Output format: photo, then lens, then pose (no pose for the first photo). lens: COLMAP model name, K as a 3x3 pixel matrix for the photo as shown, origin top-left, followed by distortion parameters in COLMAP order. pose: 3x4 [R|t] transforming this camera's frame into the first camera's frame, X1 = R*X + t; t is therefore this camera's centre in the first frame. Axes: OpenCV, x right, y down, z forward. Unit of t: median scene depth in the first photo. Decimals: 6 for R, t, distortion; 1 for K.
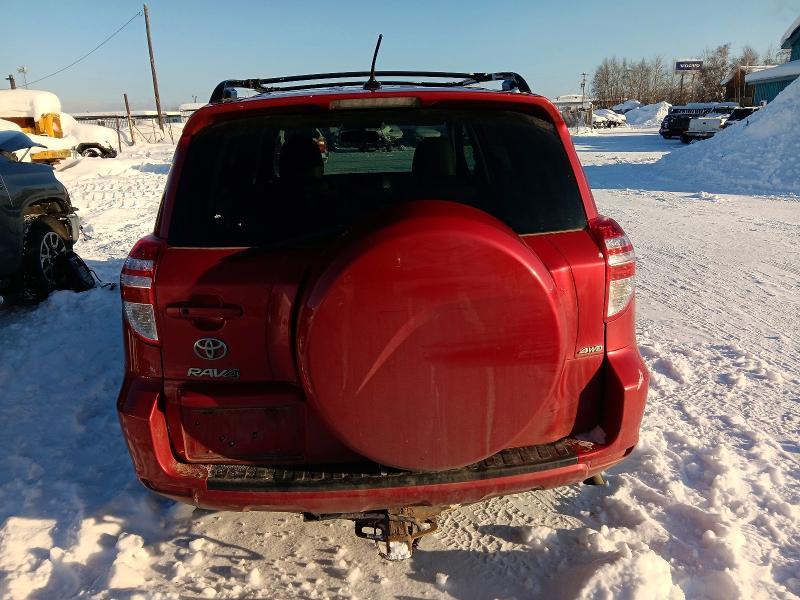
lens RADIAL K [[618.6, 0, 400.0], [0, 618.6, 300.0], [0, 0, 1]] dist [-0.001278, -0.007781]
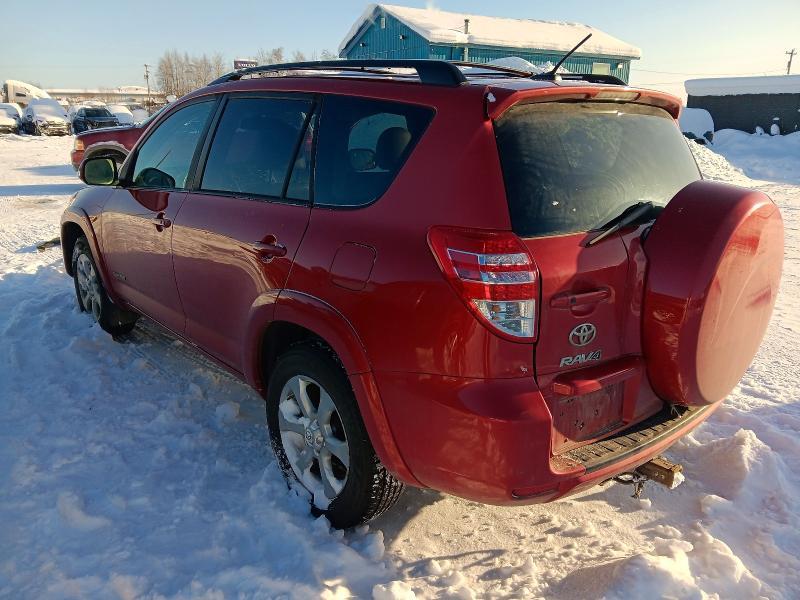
lens RADIAL K [[618.6, 0, 400.0], [0, 618.6, 300.0], [0, 0, 1]] dist [-0.001278, -0.007781]
pose [[0.805966, -0.144737, 0.573994, -0.949059], [0.140025, 0.988744, 0.052704, -0.060209], [-0.575162, 0.037896, 0.817161, 0.297973]]
